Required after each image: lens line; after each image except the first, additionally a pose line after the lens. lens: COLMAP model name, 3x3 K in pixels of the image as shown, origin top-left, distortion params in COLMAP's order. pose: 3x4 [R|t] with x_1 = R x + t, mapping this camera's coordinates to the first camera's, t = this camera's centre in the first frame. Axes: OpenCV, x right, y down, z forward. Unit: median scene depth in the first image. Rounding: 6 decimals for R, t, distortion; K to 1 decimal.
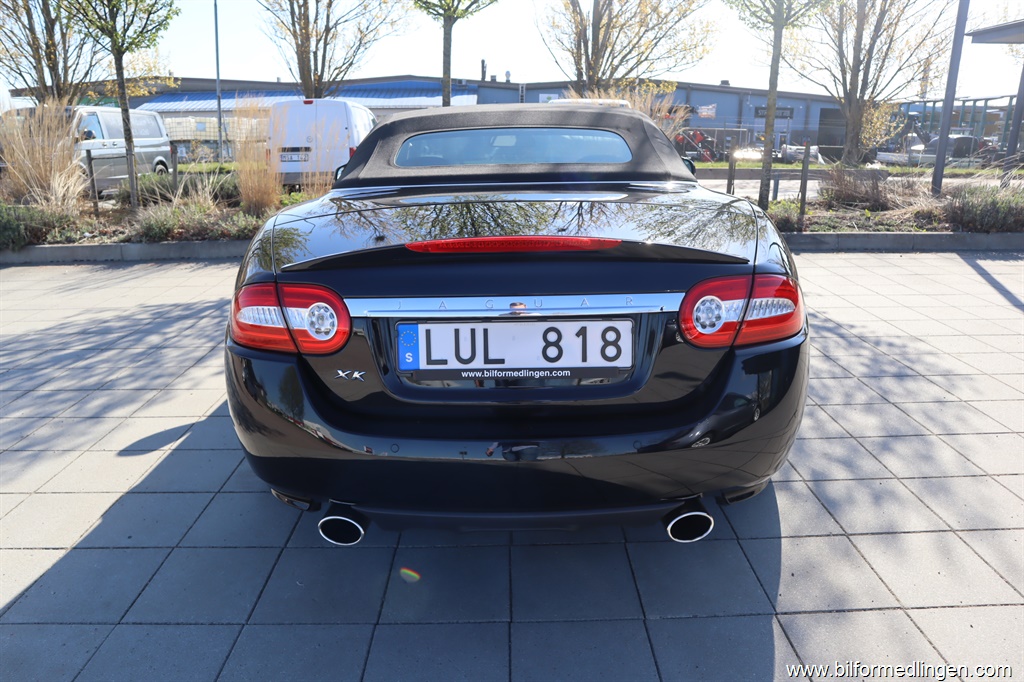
lens RADIAL K [[709.8, 0, 509.1], [0, 709.8, 341.4], [0, 0, 1]] dist [-0.122179, 0.074996]
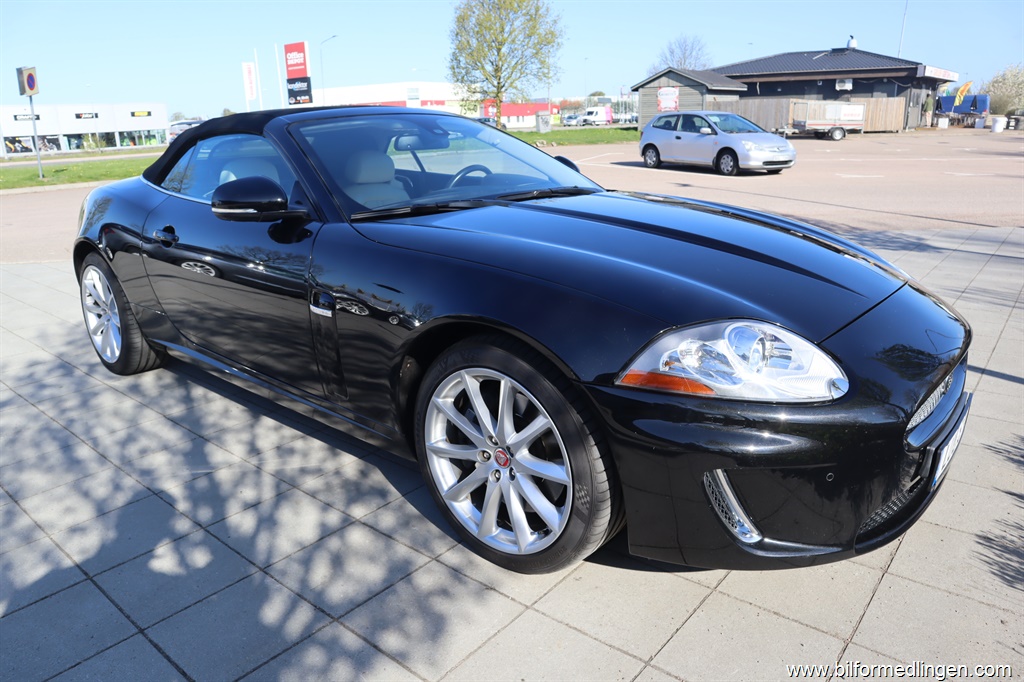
lens RADIAL K [[709.8, 0, 509.1], [0, 709.8, 341.4], [0, 0, 1]] dist [-0.122179, 0.074996]
pose [[-0.644565, 0.248855, -0.722915, 0.290364], [-0.193327, 0.861765, 0.469027, -0.244236], [0.739703, 0.442078, -0.507353, 0.797357]]
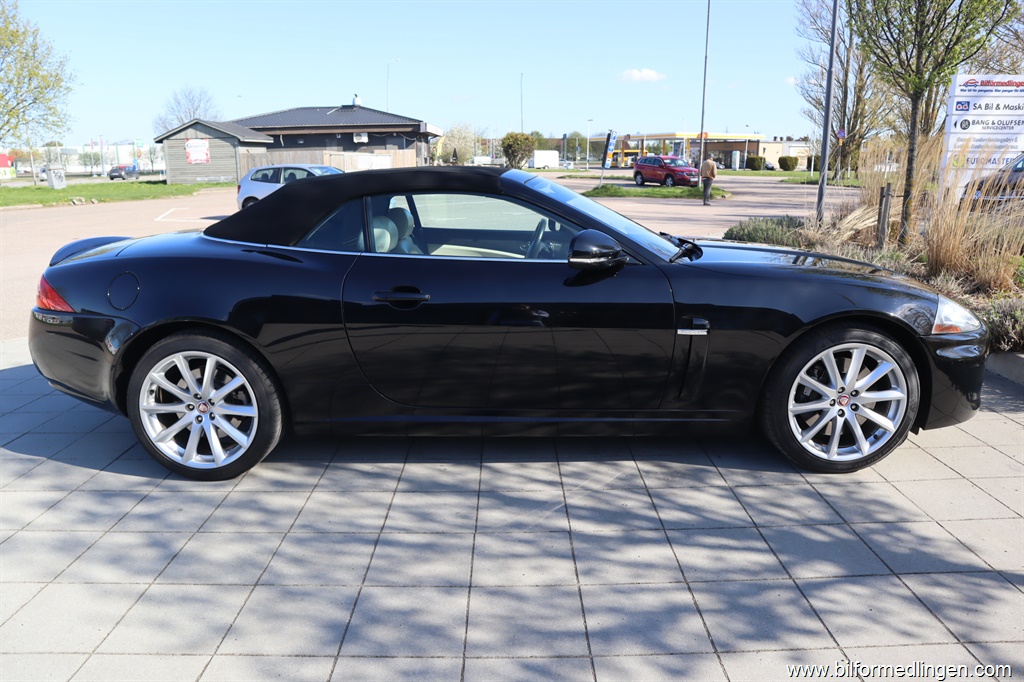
lens RADIAL K [[709.8, 0, 509.1], [0, 709.8, 341.4], [0, 0, 1]] dist [-0.122179, 0.074996]
pose [[-0.000073, 0.249896, -0.968273, 0.489004], [-0.282855, 0.928726, 0.239711, -0.160918], [0.959163, 0.273898, 0.070617, 0.469078]]
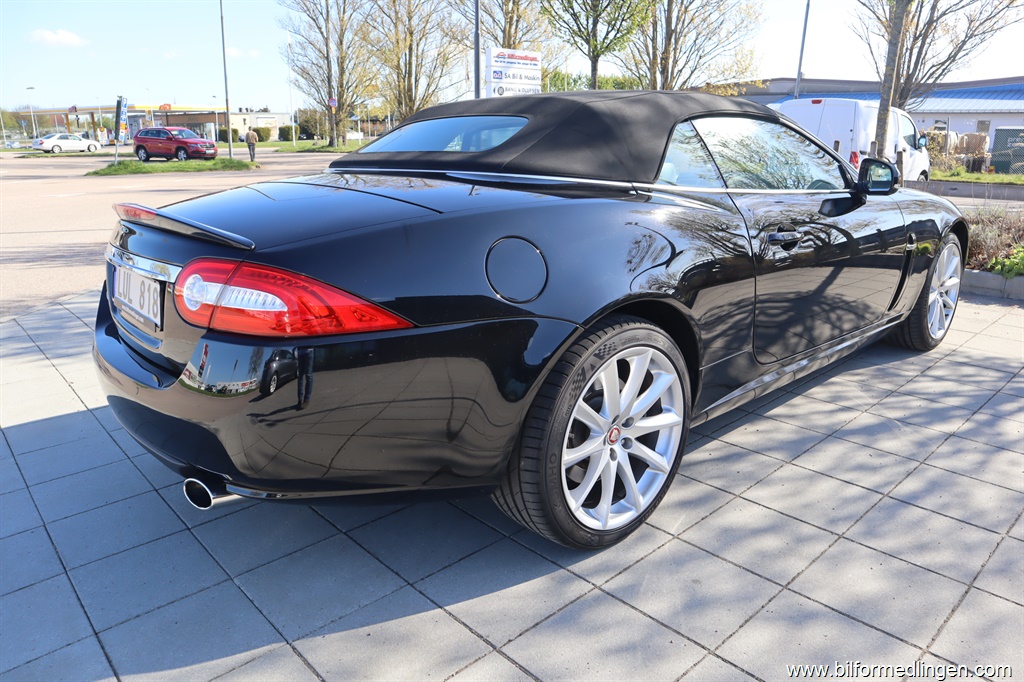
lens RADIAL K [[709.8, 0, 509.1], [0, 709.8, 341.4], [0, 0, 1]] dist [-0.122179, 0.074996]
pose [[0.669473, 0.213891, -0.711377, 0.272310], [-0.215591, 0.972376, 0.089475, -0.032042], [0.710864, 0.093465, 0.697092, 0.127847]]
